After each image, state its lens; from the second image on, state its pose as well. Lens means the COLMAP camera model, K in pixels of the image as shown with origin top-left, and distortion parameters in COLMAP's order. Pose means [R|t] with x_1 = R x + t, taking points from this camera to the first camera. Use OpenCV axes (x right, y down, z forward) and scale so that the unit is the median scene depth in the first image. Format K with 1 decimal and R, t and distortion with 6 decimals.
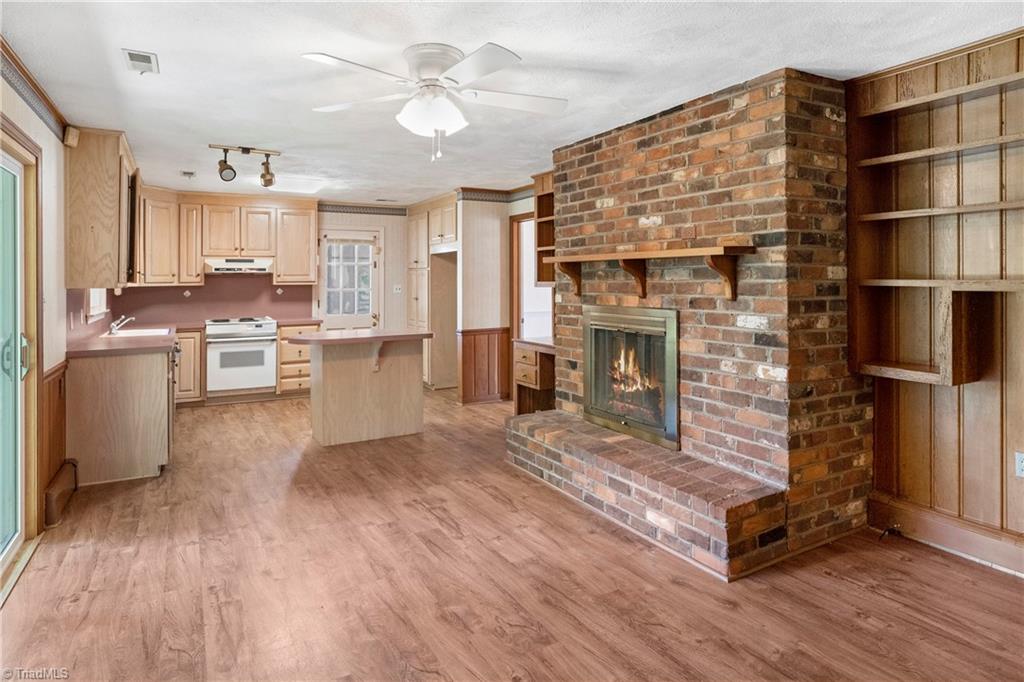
lens RADIAL K [[582.7, 0, 486.4], [0, 582.7, 267.3], [0, 0, 1]] dist [-0.025188, 0.014353]
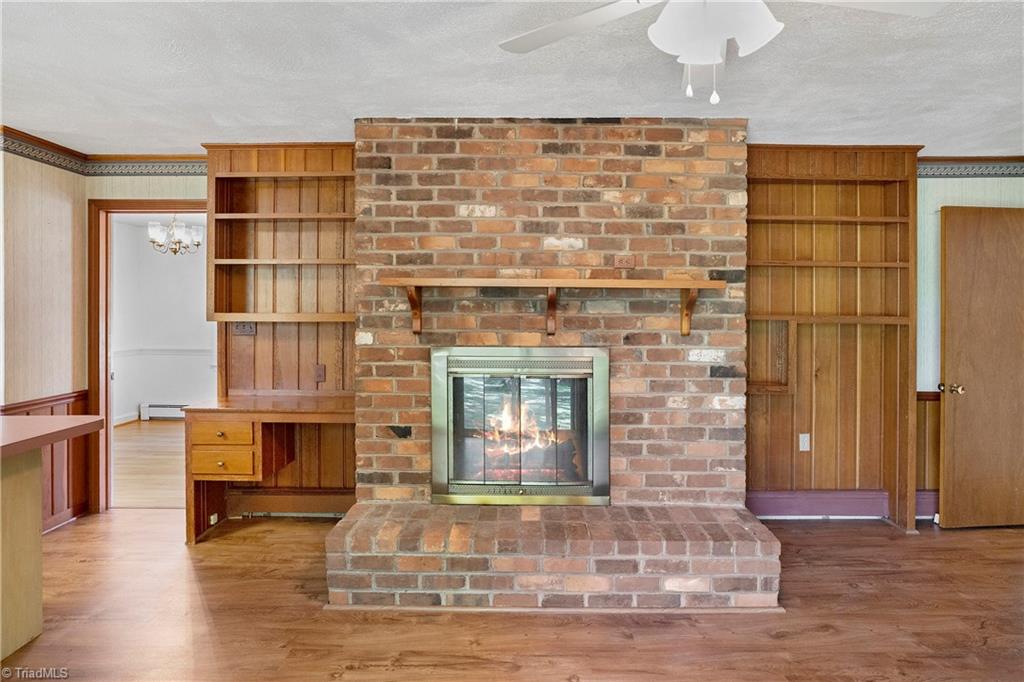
lens RADIAL K [[582.7, 0, 523.4], [0, 582.7, 312.5], [0, 0, 1]] dist [-0.025188, 0.014353]
pose [[0.476729, 0.008179, 0.879012, -0.429044], [-0.028497, 0.999575, 0.006155, 0.015351], [-0.878588, -0.027983, 0.476759, 0.573297]]
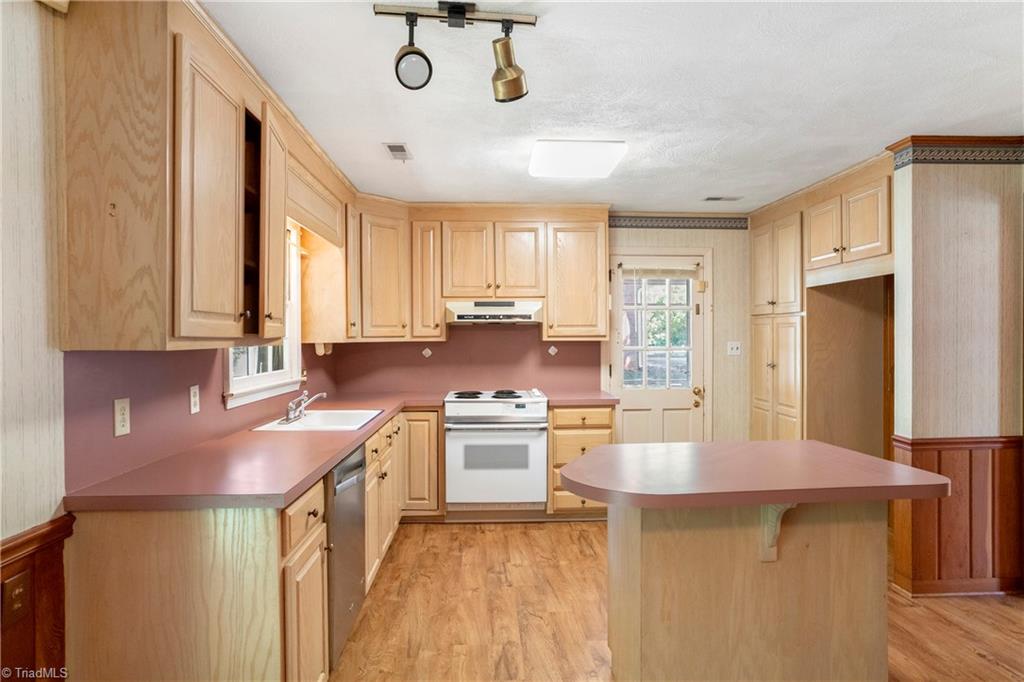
lens RADIAL K [[582.7, 0, 508.9], [0, 582.7, 339.2], [0, 0, 1]] dist [-0.025188, 0.014353]
pose [[0.908570, 0.004734, -0.417705, -0.230982], [0.007573, 0.999585, 0.027801, 0.017767], [0.417664, -0.028422, 0.908157, 0.700419]]
